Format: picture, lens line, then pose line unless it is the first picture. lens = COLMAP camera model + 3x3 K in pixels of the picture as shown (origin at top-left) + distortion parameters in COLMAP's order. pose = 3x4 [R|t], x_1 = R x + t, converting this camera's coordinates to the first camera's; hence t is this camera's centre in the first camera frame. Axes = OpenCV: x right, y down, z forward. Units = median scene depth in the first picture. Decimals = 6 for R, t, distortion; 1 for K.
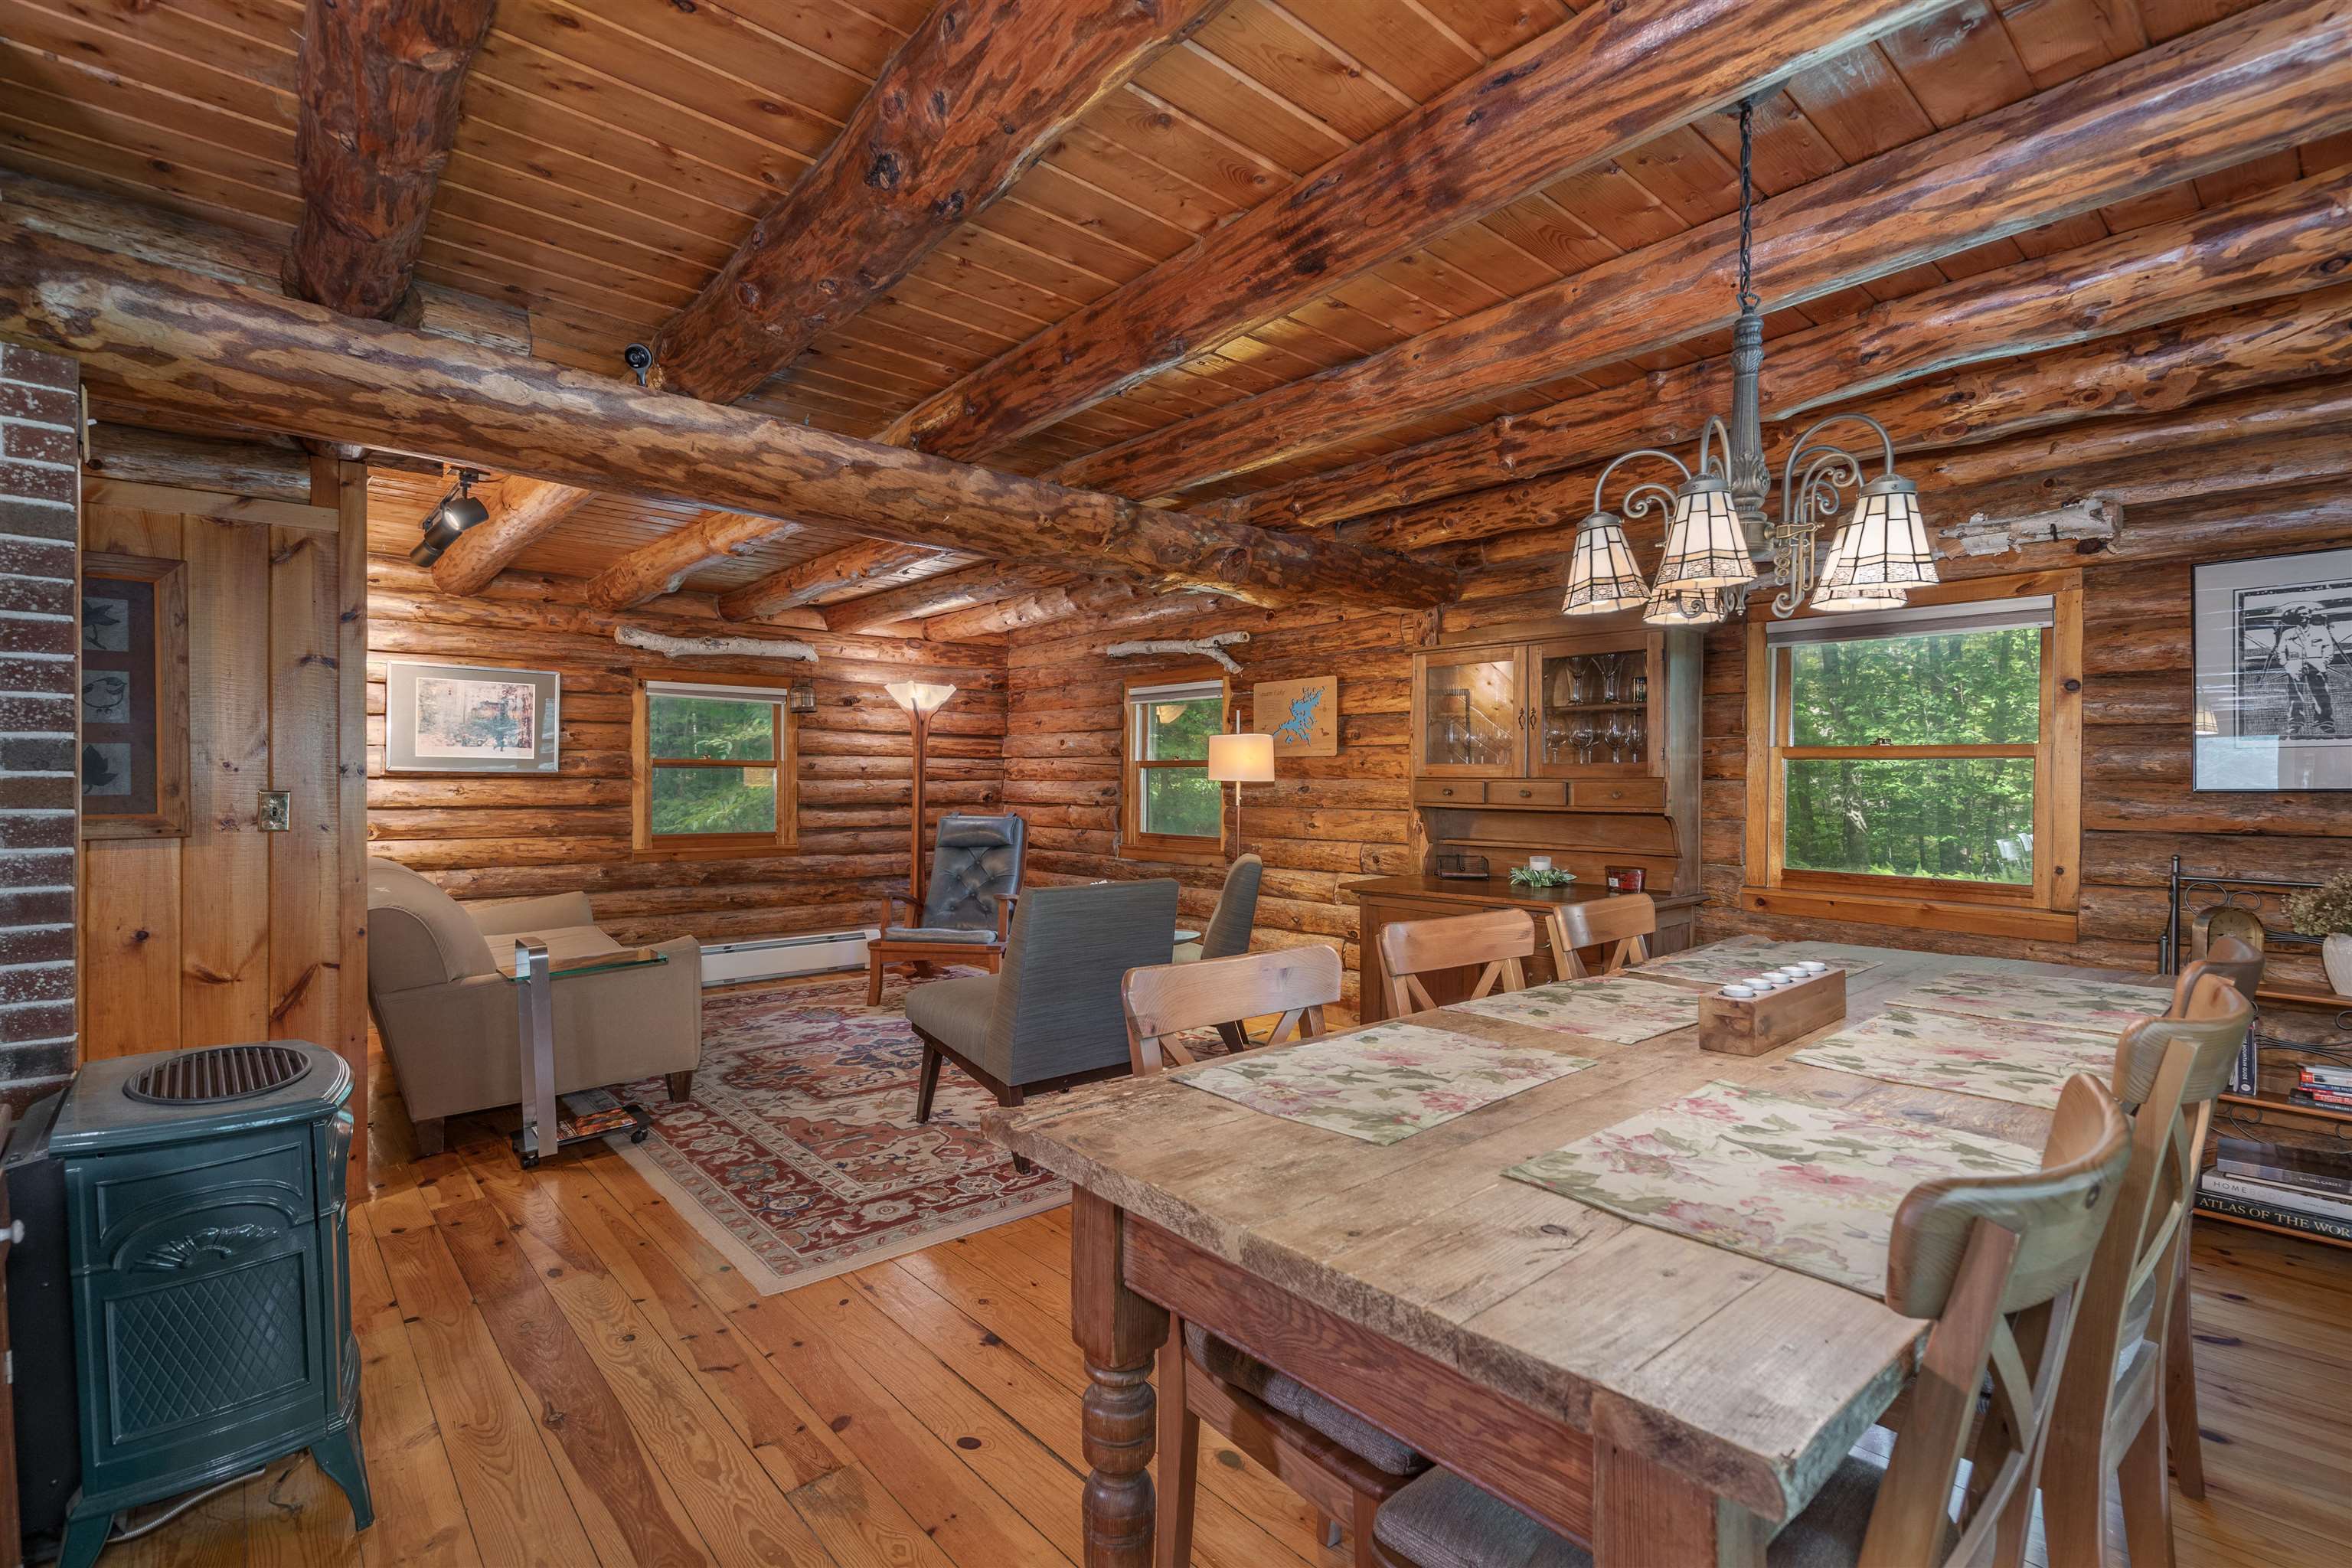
lens RADIAL K [[1067.9, 0, 1177.2], [0, 1067.9, 790.2], [0, 0, 1]] dist [0.000326, -0.000399]
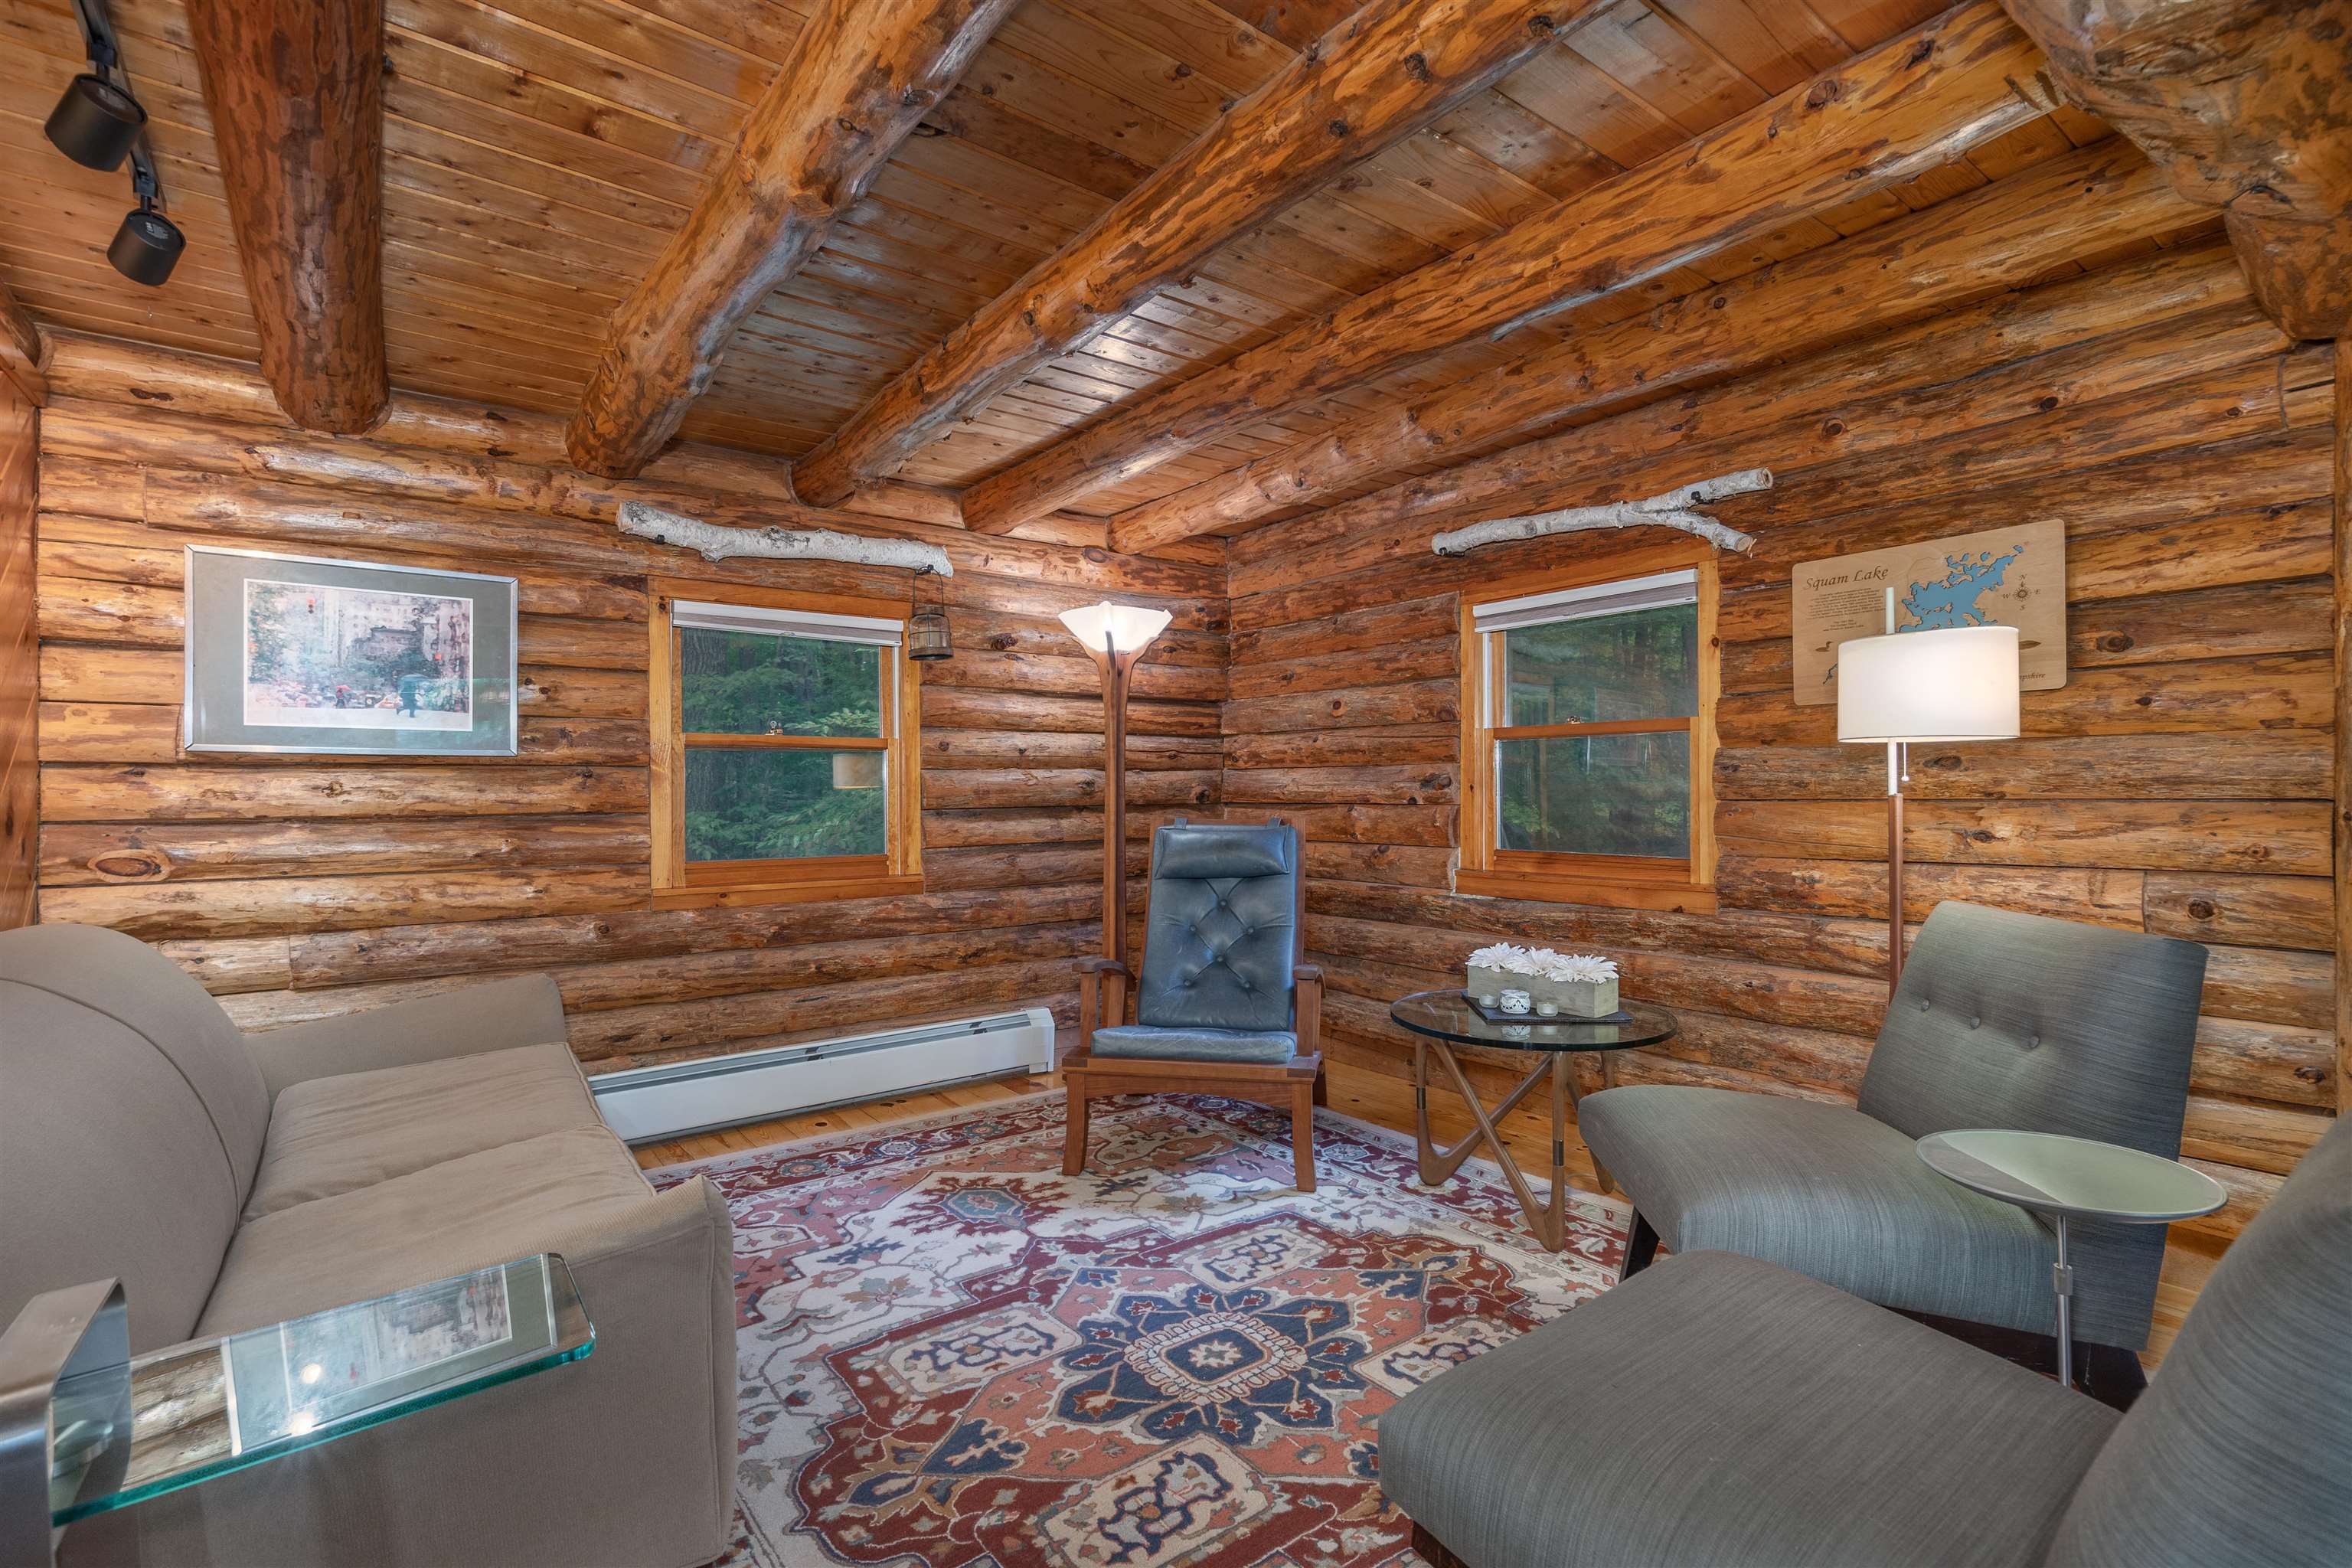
lens RADIAL K [[1067.9, 0, 1188.5], [0, 1067.9, 789.9], [0, 0, 1]] dist [0.000326, -0.000399]
pose [[0.998009, -0.013213, -0.061666, -0.175216], [0.012769, 0.999890, -0.007580, 0.009344], [0.061759, 0.006778, 0.998068, 0.422635]]
